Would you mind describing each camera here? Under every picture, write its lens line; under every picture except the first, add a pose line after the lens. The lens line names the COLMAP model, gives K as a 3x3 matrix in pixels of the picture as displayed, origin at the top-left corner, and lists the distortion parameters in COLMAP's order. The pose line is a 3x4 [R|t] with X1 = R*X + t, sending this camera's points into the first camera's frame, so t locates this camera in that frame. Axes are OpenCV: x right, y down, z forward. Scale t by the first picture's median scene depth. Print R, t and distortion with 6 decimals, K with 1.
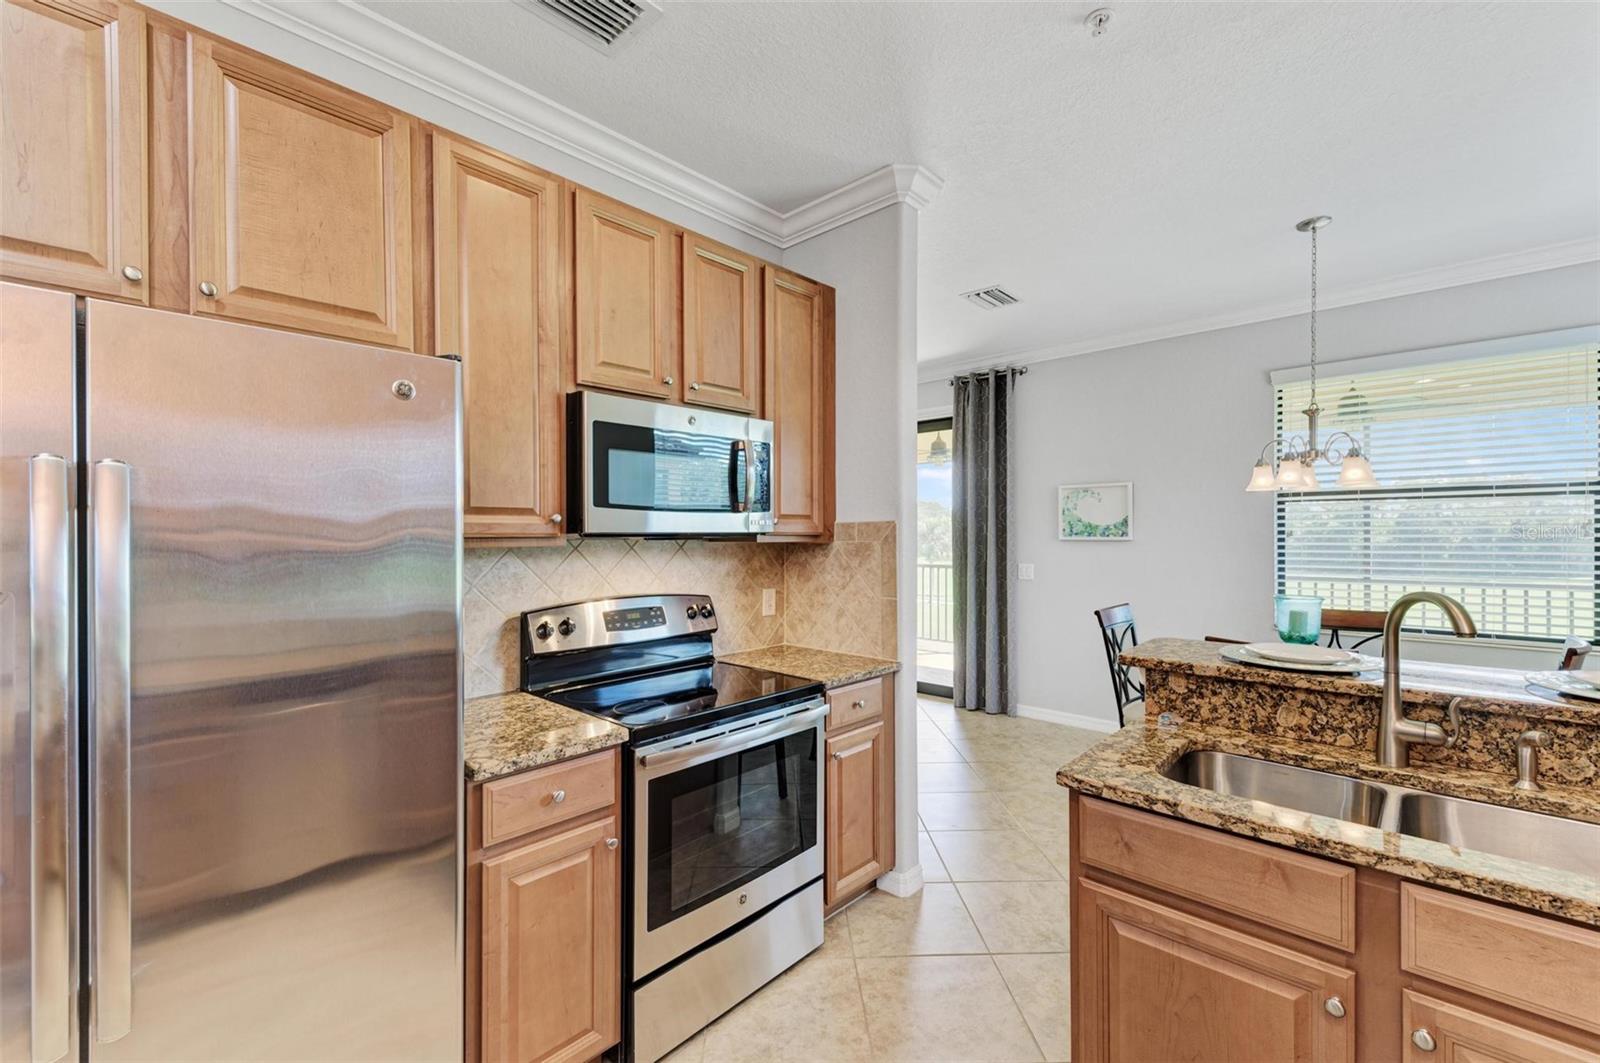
lens RADIAL K [[679.1, 0, 799.5], [0, 679.1, 541.4], [0, 0, 1]] dist [0.003083, 0.000033]
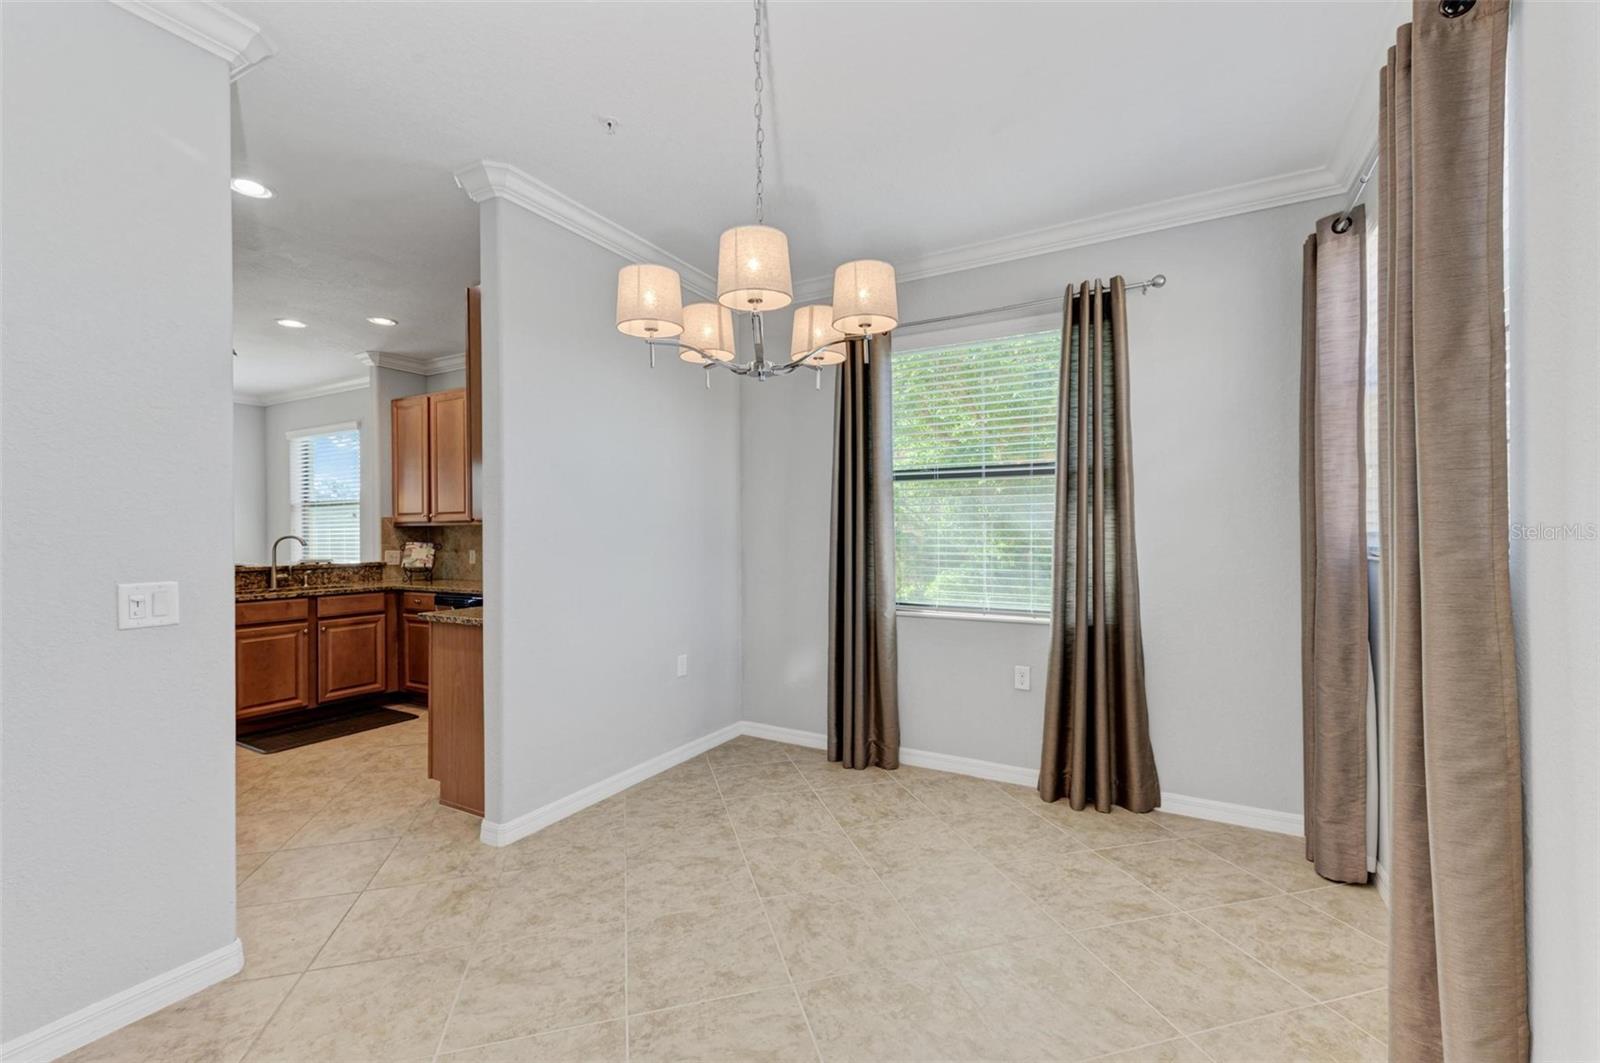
lens RADIAL K [[679.1, 0, 792.5], [0, 679.1, 525.7], [0, 0, 1]] dist [0.003083, 0.000033]
pose [[-0.213503, 0.002455, 0.976939, -1.650512], [0.023199, 0.999728, 0.002558, 0.038130], [-0.976667, 0.023210, -0.213502, -0.440350]]
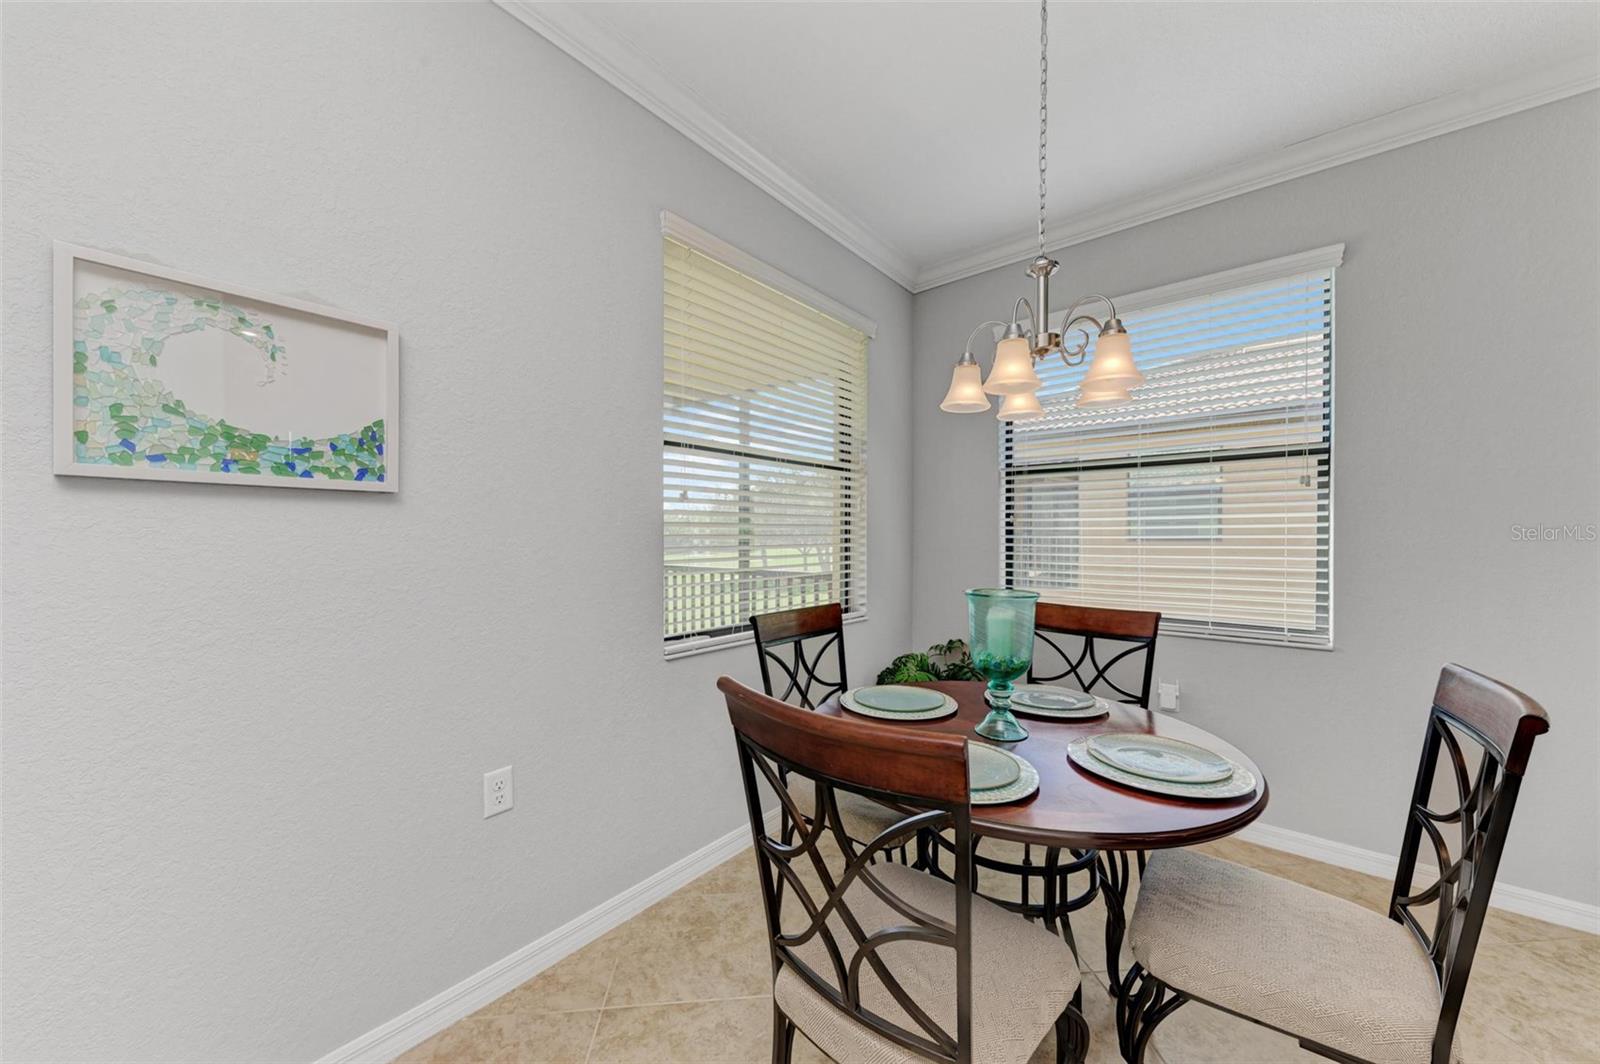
lens RADIAL K [[569.6, 0, 809.0], [0, 569.6, 542.5], [0, 0, 1]] dist [0.006071, -0.000644]
pose [[-0.051789, -0.005746, 0.998642, 0.318401], [0.008760, 0.999942, 0.006208, 0.041194], [-0.998620, 0.009069, -0.051736, 1.390065]]
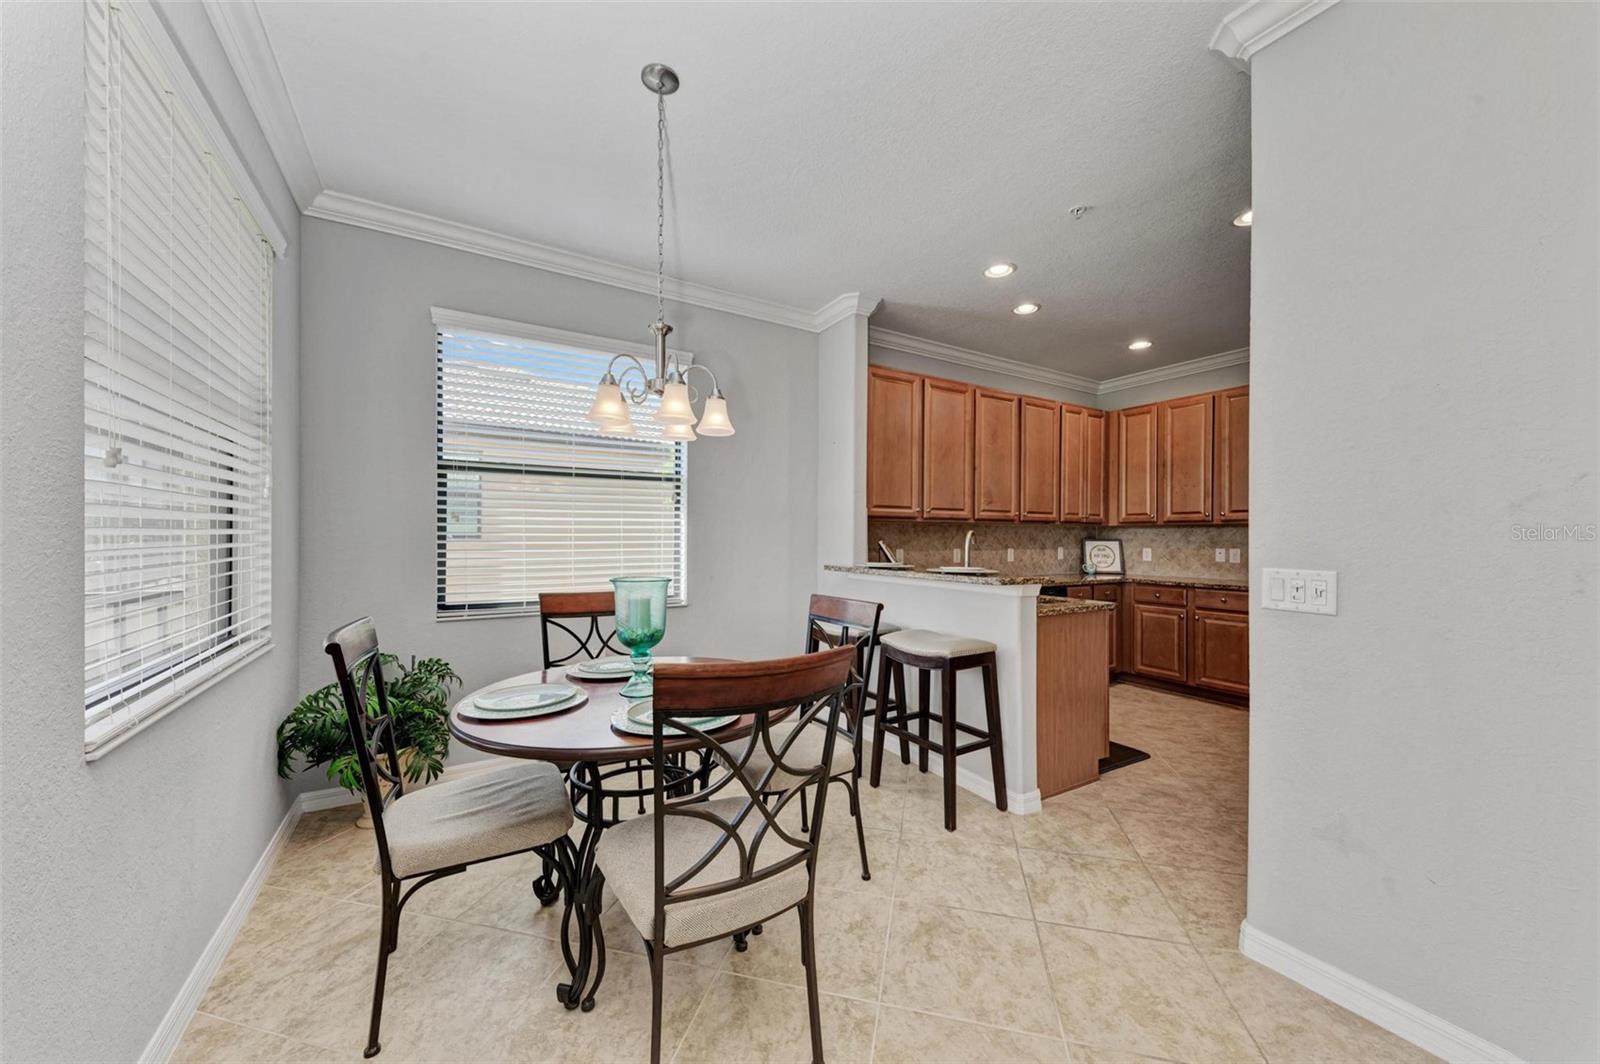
lens RADIAL K [[569.6, 0, 798.7], [0, 569.6, 538.8], [0, 0, 1]] dist [0.006071, -0.000644]
pose [[-0.958358, 0.001063, 0.285567, 0.479003], [0.005064, 0.999899, 0.013272, 0.038949], [-0.285524, 0.014165, -0.958267, 1.764586]]
